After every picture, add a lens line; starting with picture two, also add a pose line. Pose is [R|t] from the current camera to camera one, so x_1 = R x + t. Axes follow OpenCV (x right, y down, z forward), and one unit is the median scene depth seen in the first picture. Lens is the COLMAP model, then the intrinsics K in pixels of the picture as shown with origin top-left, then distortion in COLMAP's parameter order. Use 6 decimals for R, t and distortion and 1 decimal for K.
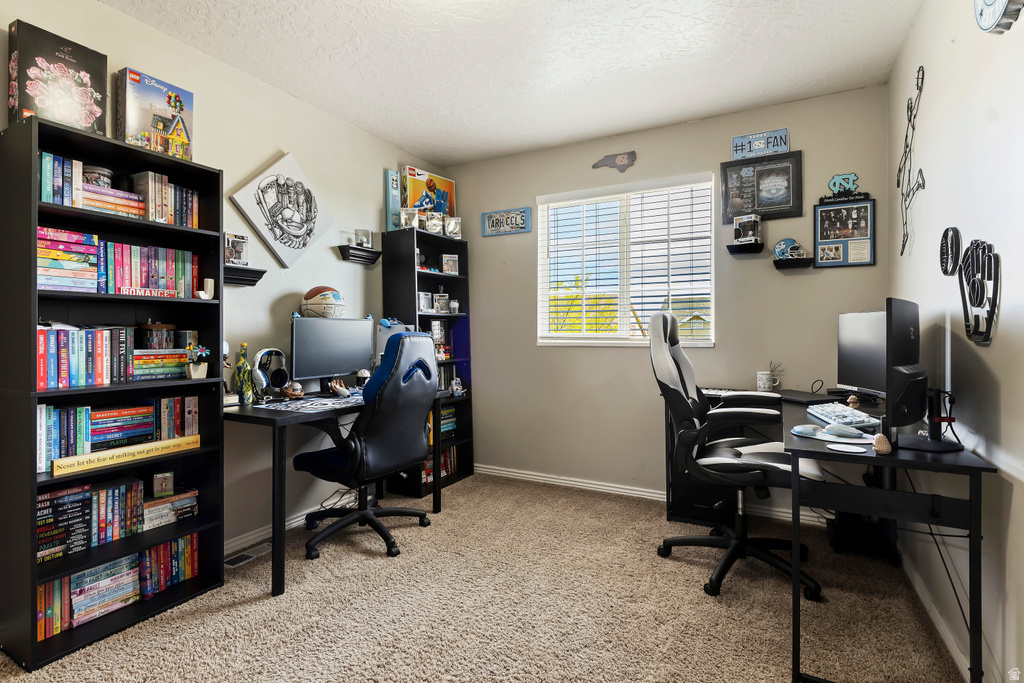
lens RADIAL K [[497.2, 0, 505.0], [0, 497.2, 335.4], [0, 0, 1]] dist [-0.000057, 0.000695]
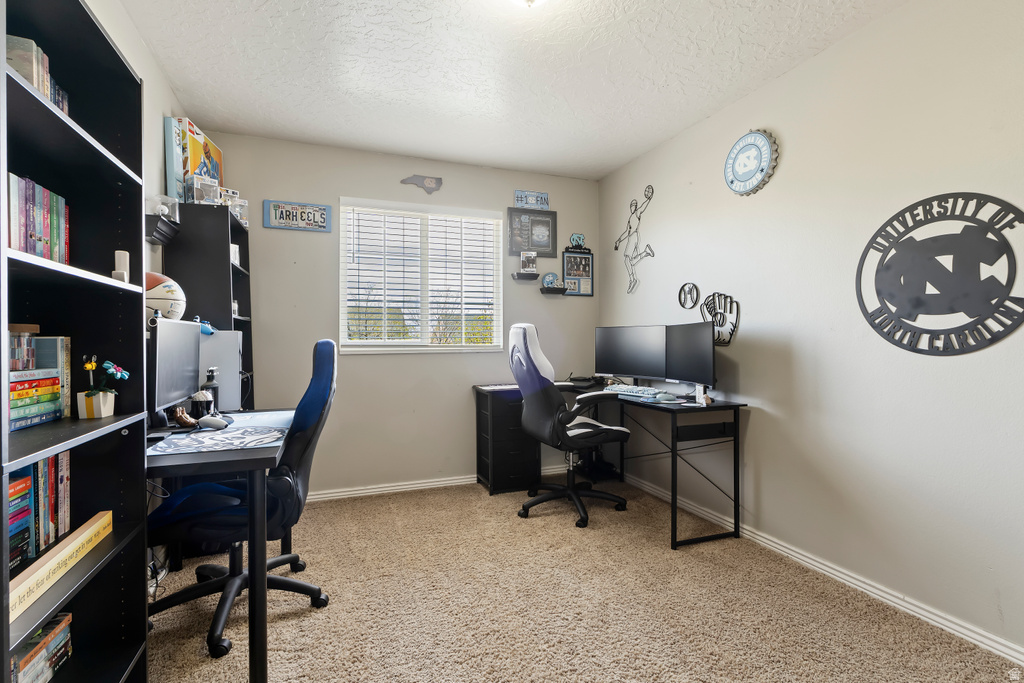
lens RADIAL K [[497.2, 0, 505.8], [0, 497.2, 343.5], [0, 0, 1]] dist [-0.000057, 0.000695]
pose [[0.649083, -0.006362, 0.760691, -0.565453], [0.008091, 0.999966, 0.001458, 0.001449], [-0.760674, 0.005209, 0.649113, 0.185390]]
